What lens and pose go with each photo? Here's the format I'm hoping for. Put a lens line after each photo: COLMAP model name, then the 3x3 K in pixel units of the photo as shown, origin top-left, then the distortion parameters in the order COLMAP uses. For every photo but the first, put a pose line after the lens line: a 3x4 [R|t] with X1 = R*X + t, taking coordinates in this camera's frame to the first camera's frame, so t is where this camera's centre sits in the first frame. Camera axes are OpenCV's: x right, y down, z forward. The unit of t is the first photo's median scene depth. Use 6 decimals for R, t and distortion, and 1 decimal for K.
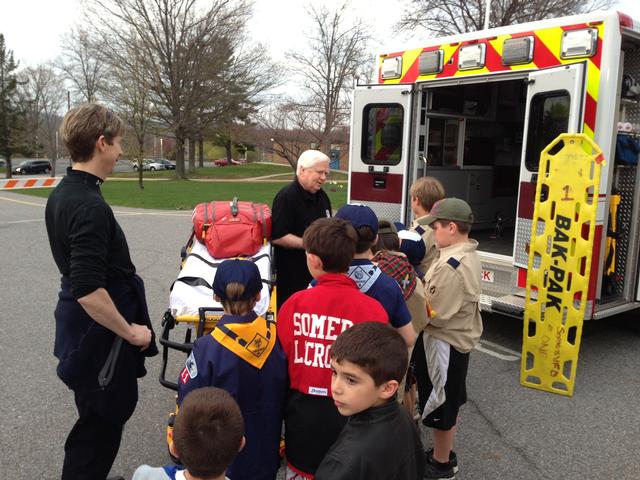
lens RADIAL K [[597.9, 0, 325.2], [0, 597.9, 240.0], [0, 0, 1]] dist [0.041547, 0.000000]
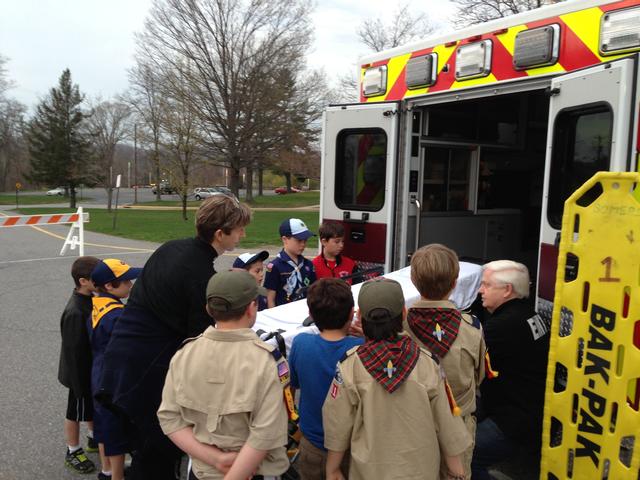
lens RADIAL K [[597.9, 0, 323.5], [0, 597.9, 243.6], [0, 0, 1]] dist [0.041547, 0.000000]
pose [[0.994239, 0.006033, -0.107011, 0.158624], [-0.010227, 0.999199, -0.038689, -0.068050], [0.106692, 0.039561, 0.993505, 0.319144]]
